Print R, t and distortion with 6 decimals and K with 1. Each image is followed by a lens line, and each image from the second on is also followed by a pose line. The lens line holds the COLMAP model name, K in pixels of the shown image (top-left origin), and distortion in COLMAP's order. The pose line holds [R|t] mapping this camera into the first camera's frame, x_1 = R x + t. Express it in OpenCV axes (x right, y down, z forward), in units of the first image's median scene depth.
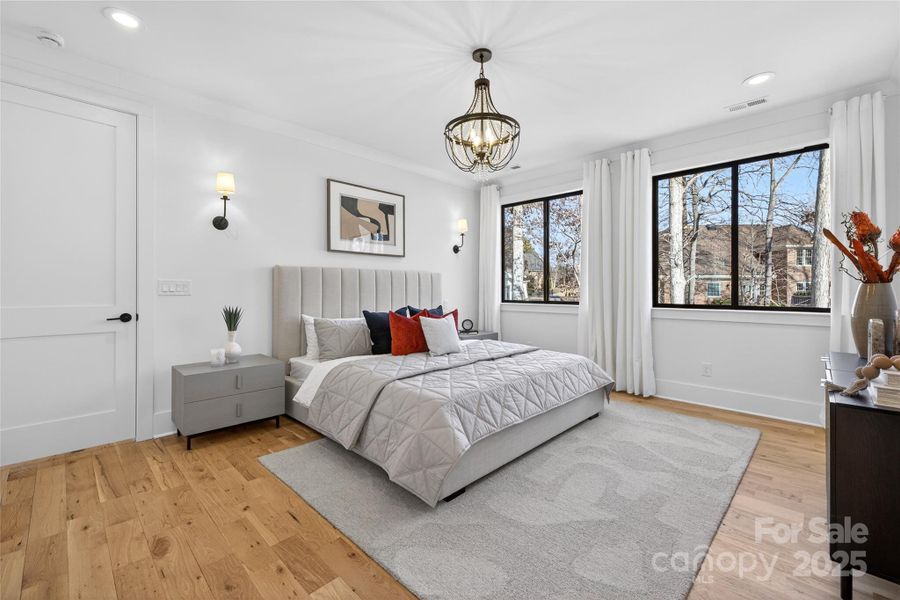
lens RADIAL K [[375.4, 0, 453.7], [0, 375.4, 292.2], [0, 0, 1]] dist [-0.017664, 0.000385]
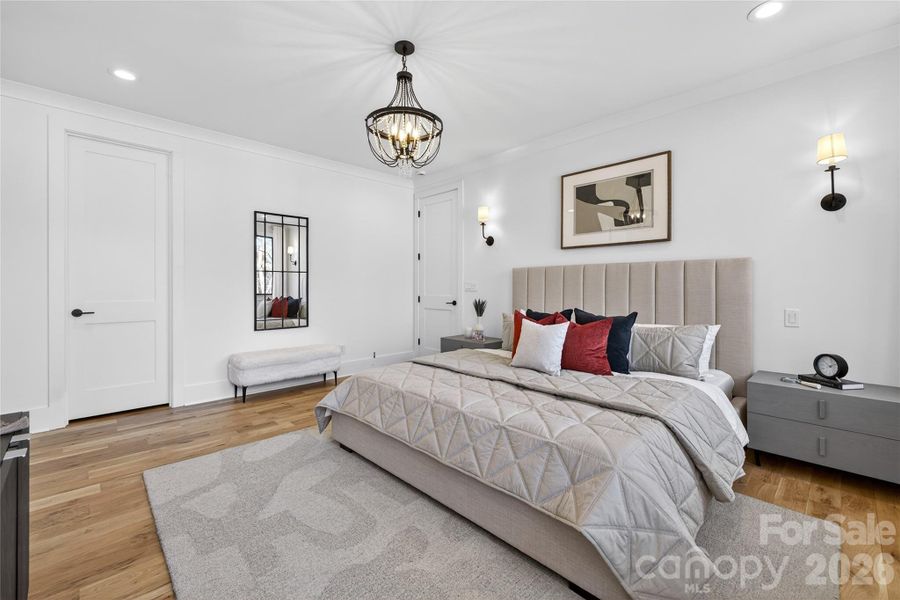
lens RADIAL K [[380.6, 0, 451.6], [0, 380.6, 292.3], [0, 0, 1]] dist [0.003027, 0.000339]
pose [[-0.022661, 0.017545, -0.999589, 0.686313], [-0.006565, 0.999822, 0.017698, -0.010403], [0.999722, 0.006963, -0.022541, 0.734579]]
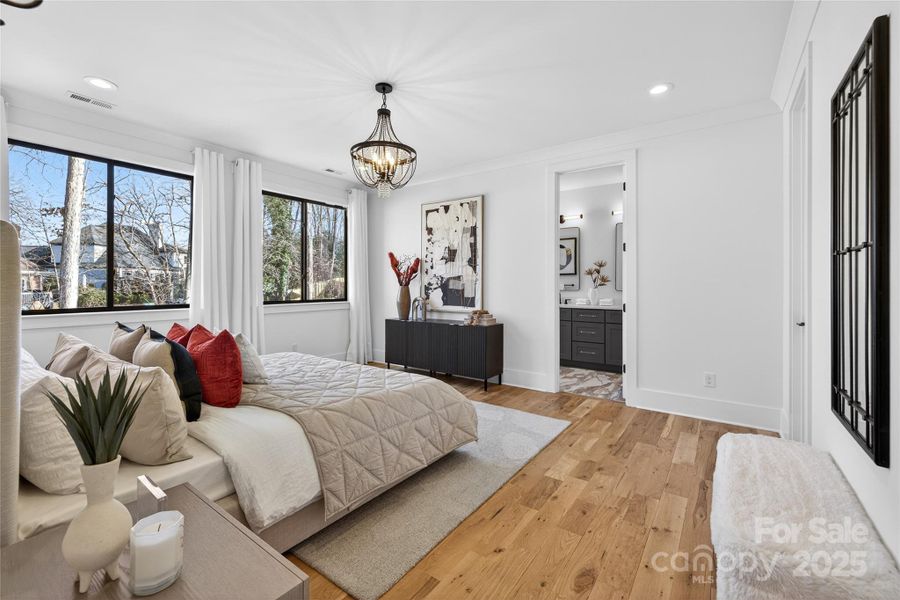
lens RADIAL K [[380.6, 0, 451.6], [0, 380.6, 292.3], [0, 0, 1]] dist [0.003027, 0.000339]
pose [[-0.140373, -0.009175, 0.990056, -0.709056], [0.005944, 0.999931, 0.010109, -0.012323], [-0.990081, 0.007303, -0.140309, 0.615730]]
